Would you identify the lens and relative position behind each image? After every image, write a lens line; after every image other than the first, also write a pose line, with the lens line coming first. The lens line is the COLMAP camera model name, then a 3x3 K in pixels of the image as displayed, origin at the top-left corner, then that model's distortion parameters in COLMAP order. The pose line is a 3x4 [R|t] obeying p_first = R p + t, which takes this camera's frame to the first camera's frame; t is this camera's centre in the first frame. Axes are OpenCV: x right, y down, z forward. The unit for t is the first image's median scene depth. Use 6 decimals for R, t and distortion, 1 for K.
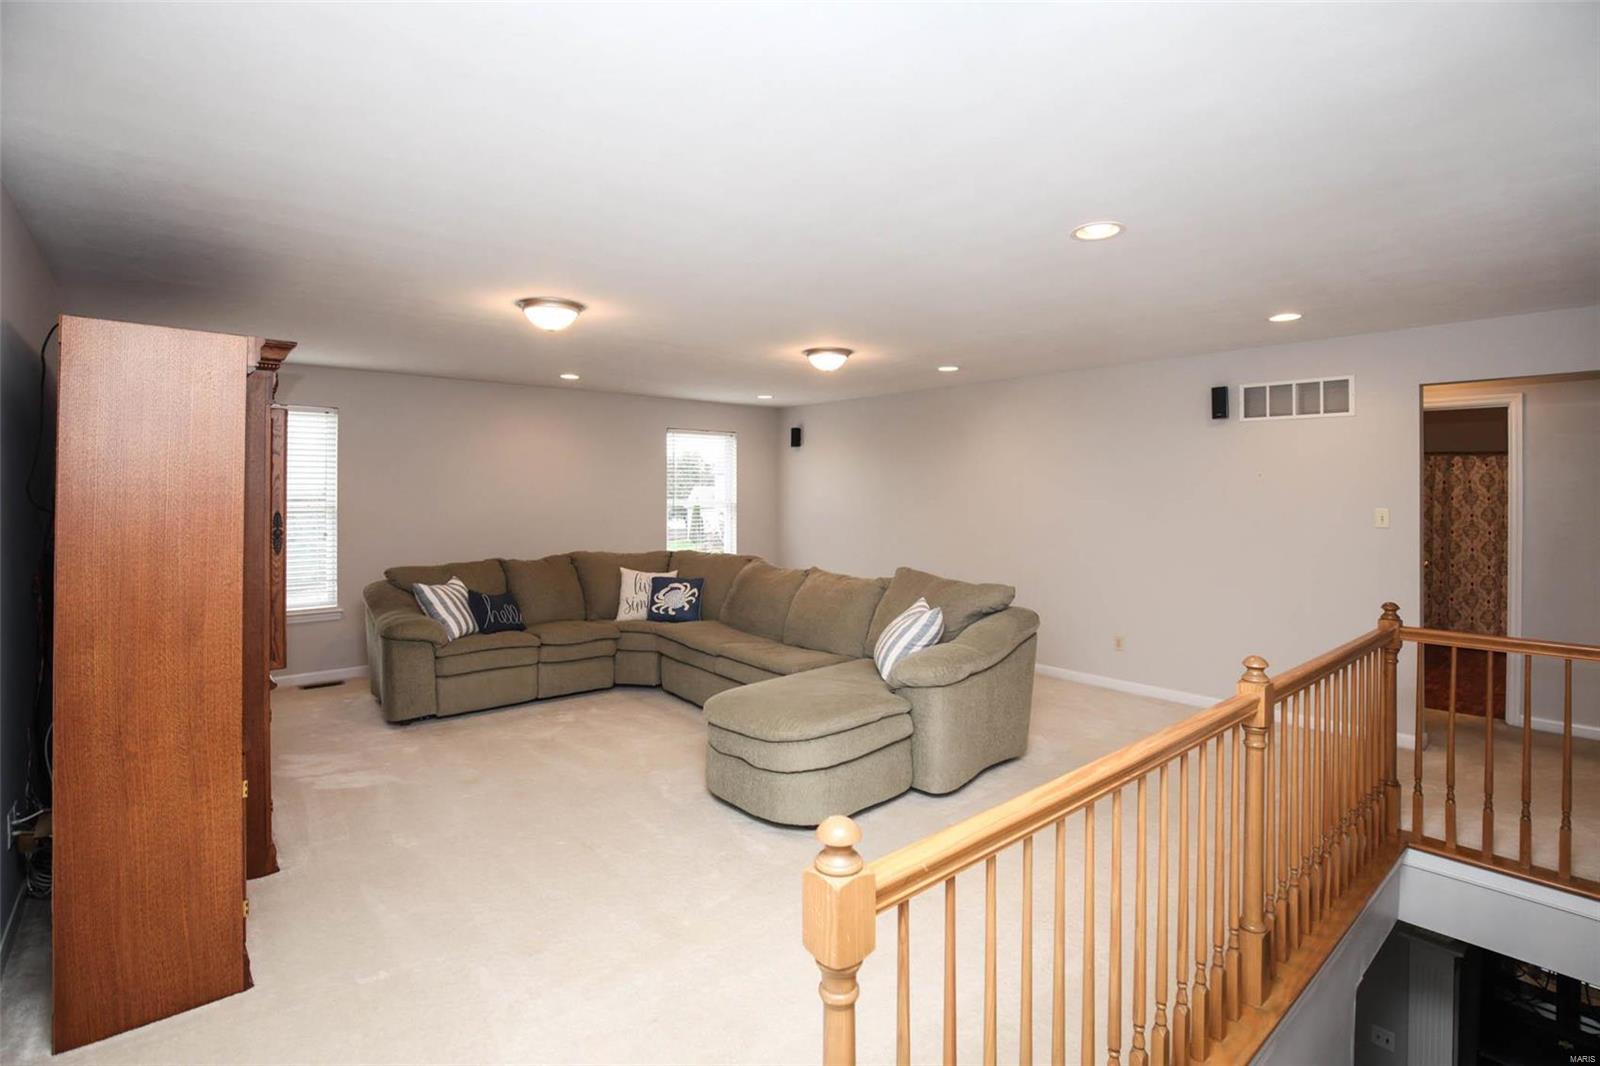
lens RADIAL K [[762.8, 0, 790.5], [0, 762.8, 478.4], [0, 0, 1]] dist [-0.017667, -0.000470]
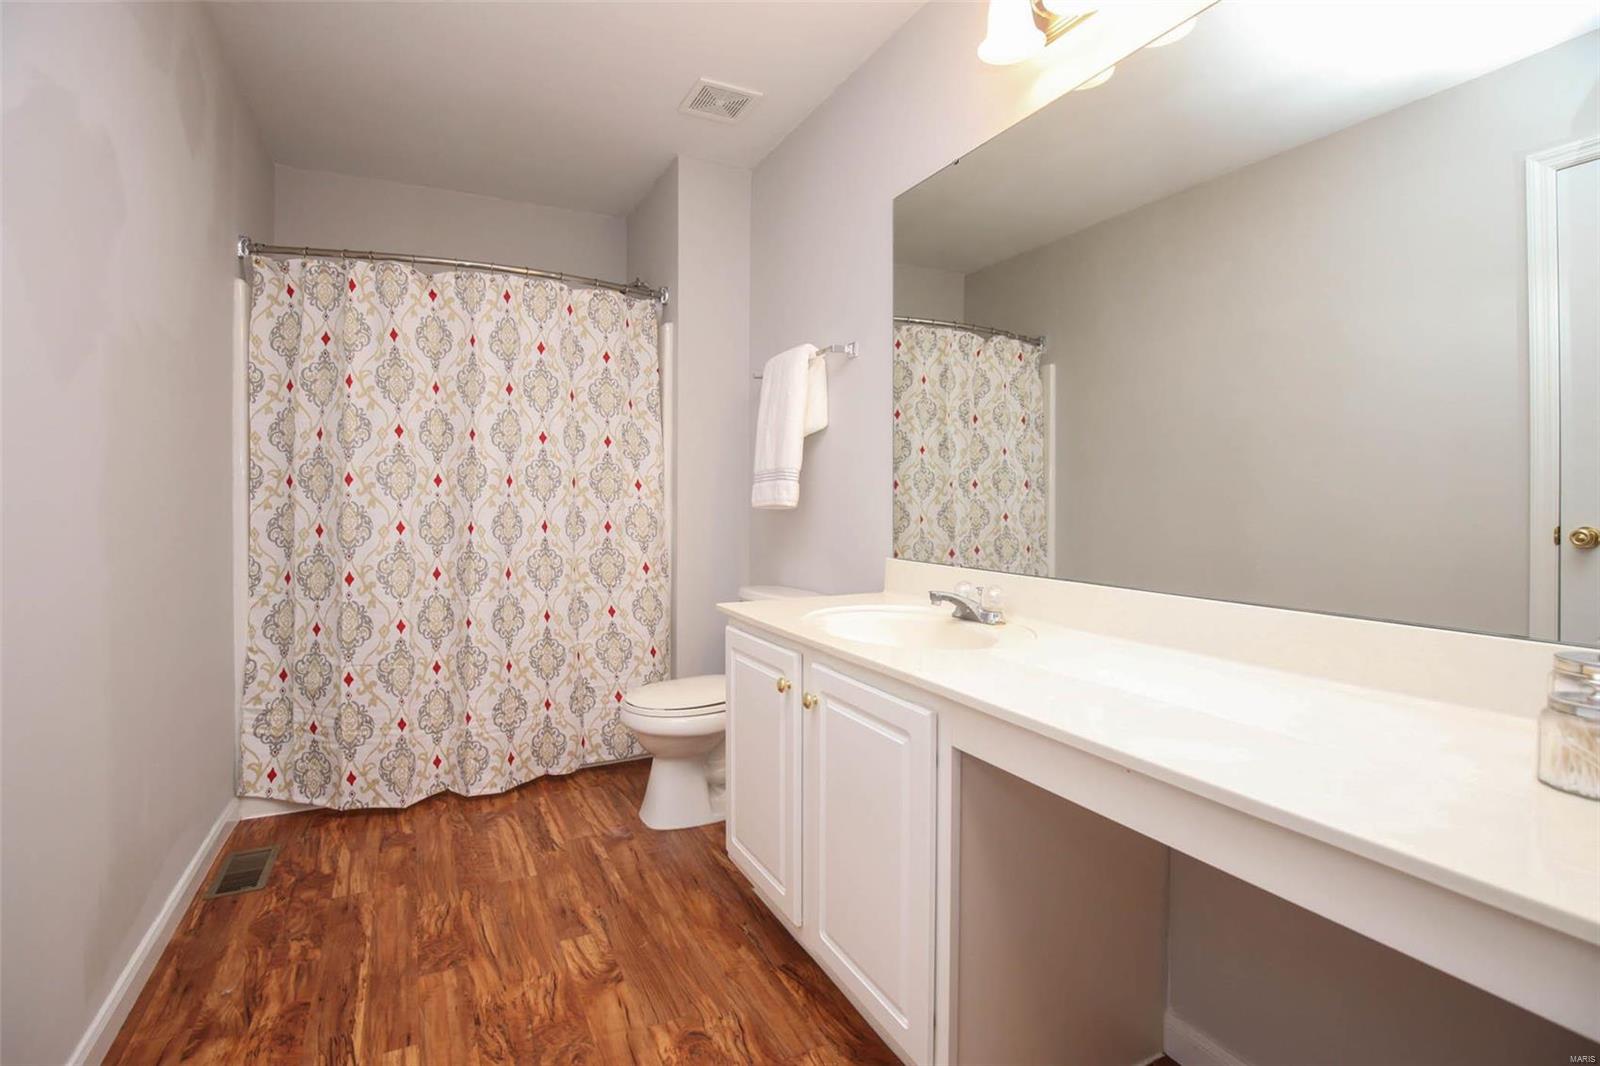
lens RADIAL K [[762.8, 0, 790.8], [0, 762.8, 493.4], [0, 0, 1]] dist [-0.017667, -0.000470]
pose [[0.244302, 0.000323, 0.969699, 0.601899], [-0.007334, 0.999972, 0.001515, 0.076222], [-0.969672, -0.007482, 0.244297, 0.729001]]
